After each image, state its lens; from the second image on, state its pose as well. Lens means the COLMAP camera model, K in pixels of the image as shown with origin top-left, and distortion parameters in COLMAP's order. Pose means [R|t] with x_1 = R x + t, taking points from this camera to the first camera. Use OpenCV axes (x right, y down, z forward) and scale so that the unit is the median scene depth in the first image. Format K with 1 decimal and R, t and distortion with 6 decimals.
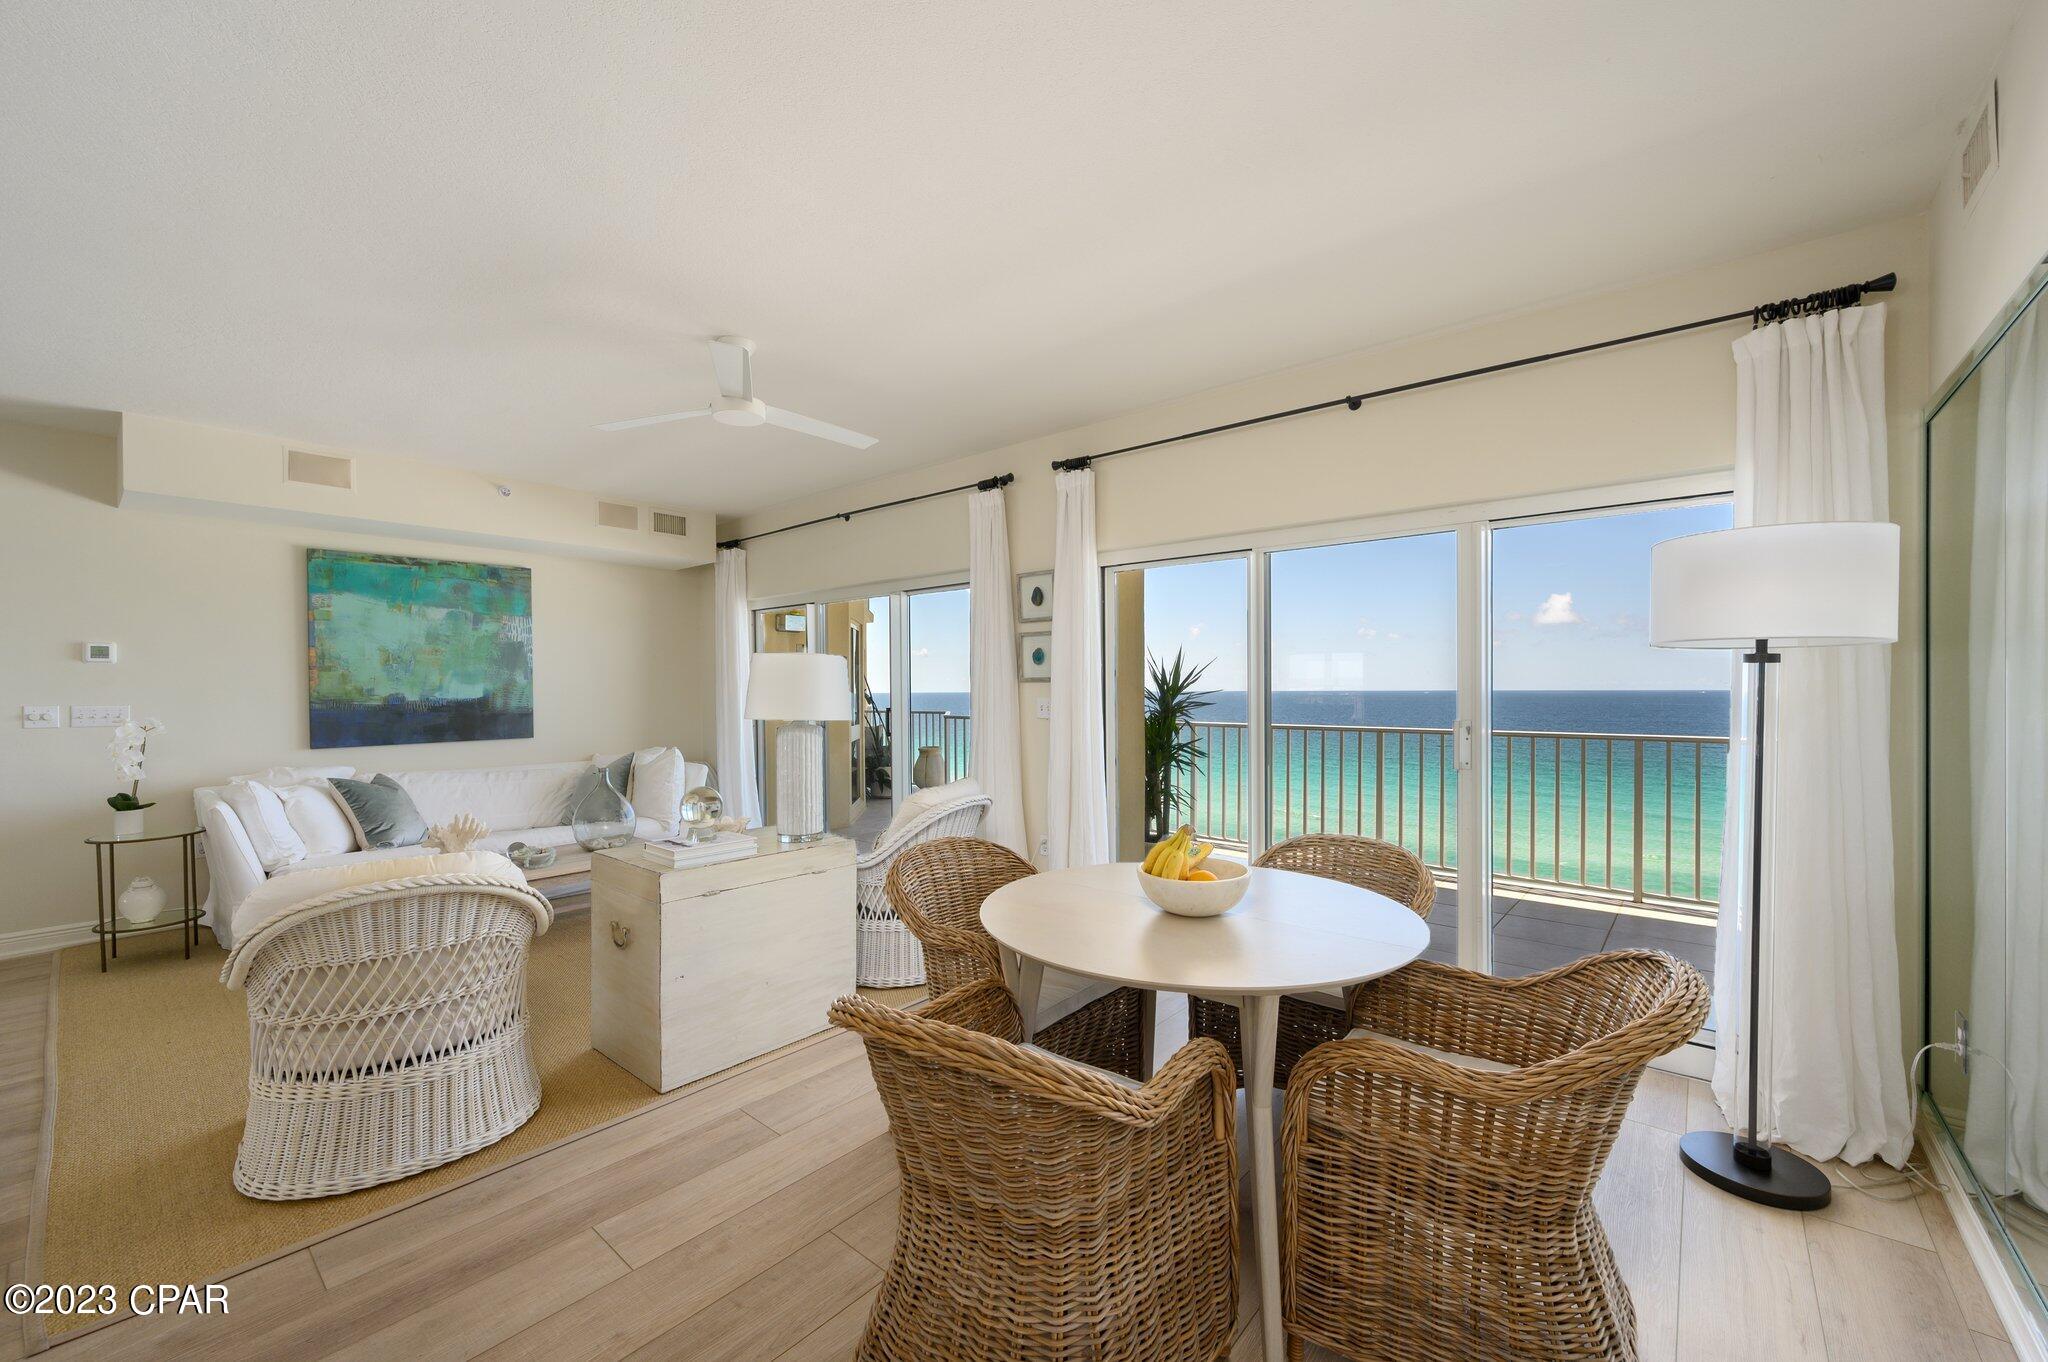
lens RADIAL K [[807.0, 0, 1027.5], [0, 807.0, 693.3], [0, 0, 1]] dist [-0.003523, -0.000077]
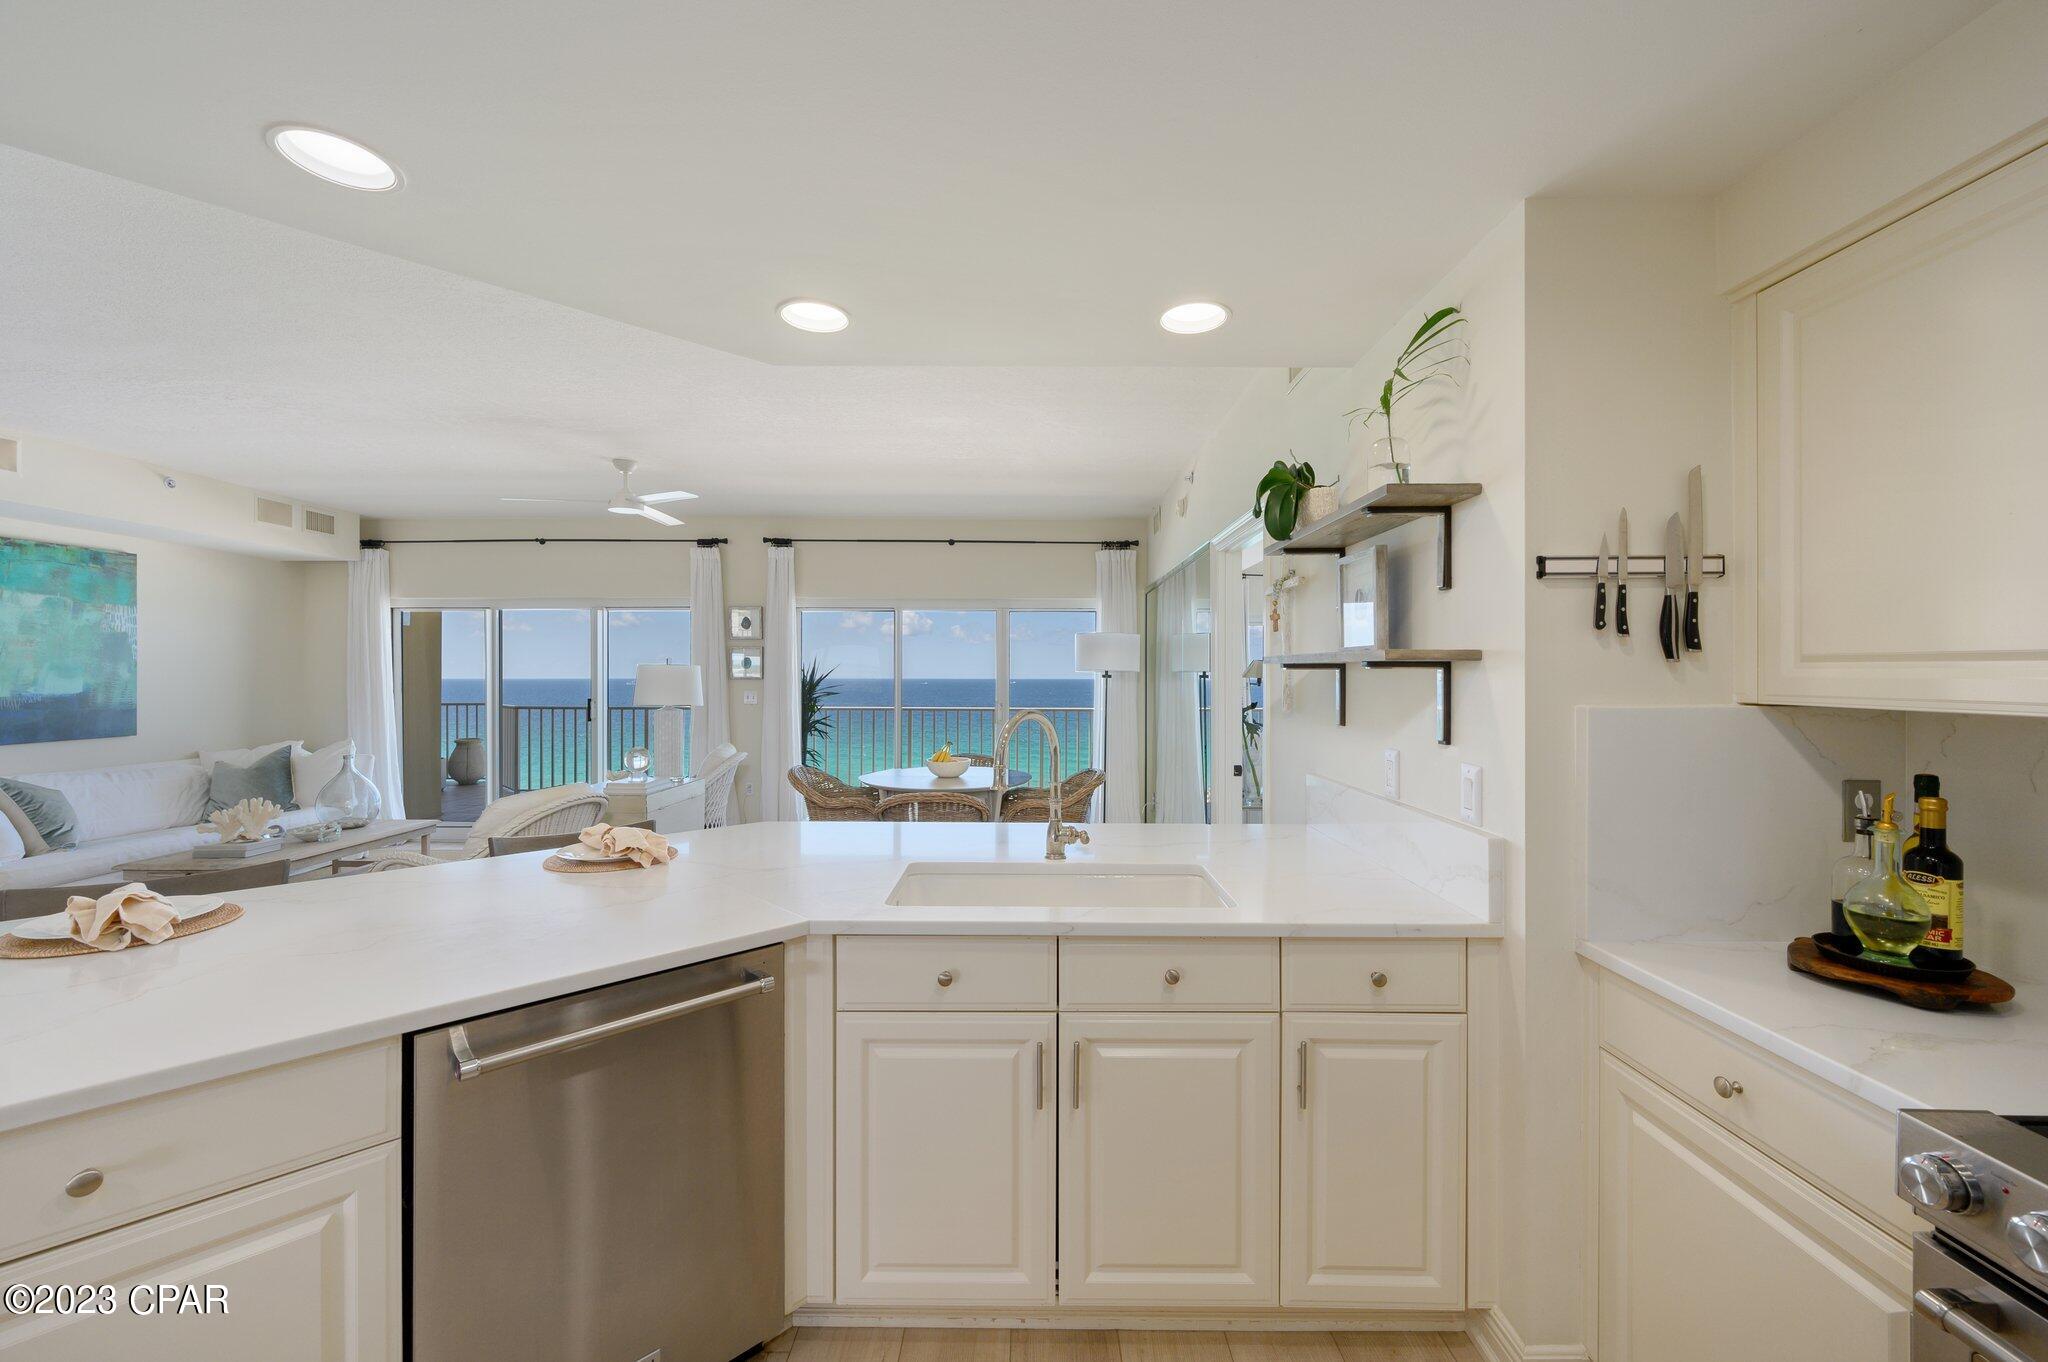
lens RADIAL K [[807.0, 0, 1022.7], [0, 807.0, 677.0], [0, 0, 1]] dist [-0.003523, -0.000077]
pose [[0.769520, 0.005321, 0.638600, -0.451500], [-0.001484, 0.999977, -0.006544, -0.008499], [-0.638621, 0.004088, 0.769511, -0.399246]]
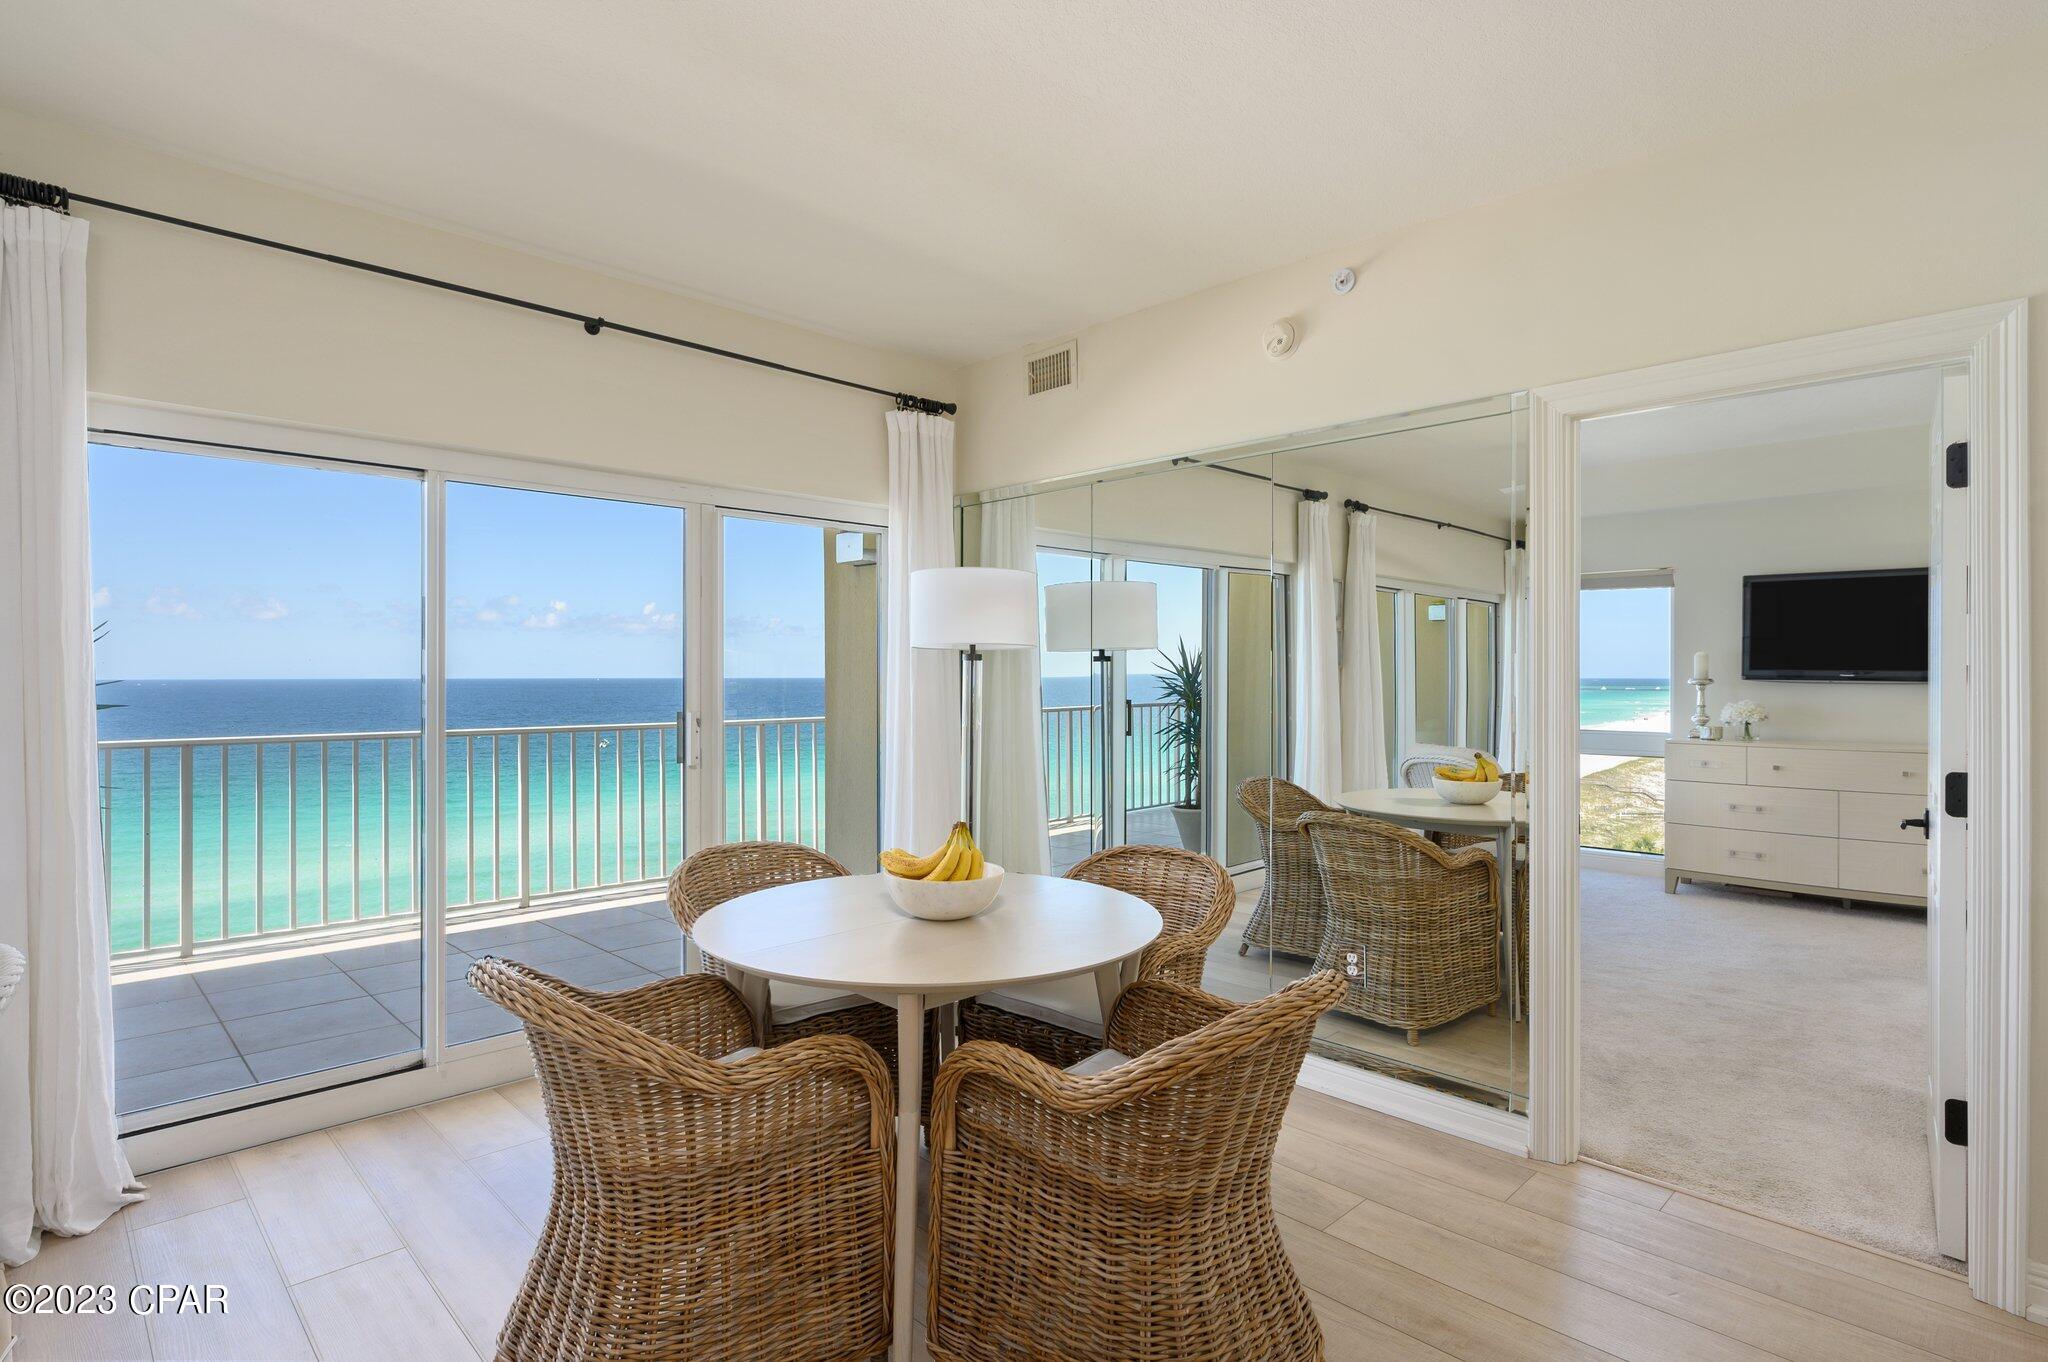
lens RADIAL K [[1042.9, 0, 1017.0], [0, 1042.9, 681.3], [0, 0, 1]] dist [0.000305, -0.001392]
pose [[0.096205, -0.003927, 0.995354, -0.368695], [0.007016, 0.999970, 0.003267, -0.002338], [-0.995337, 0.006669, 0.096230, 0.295188]]
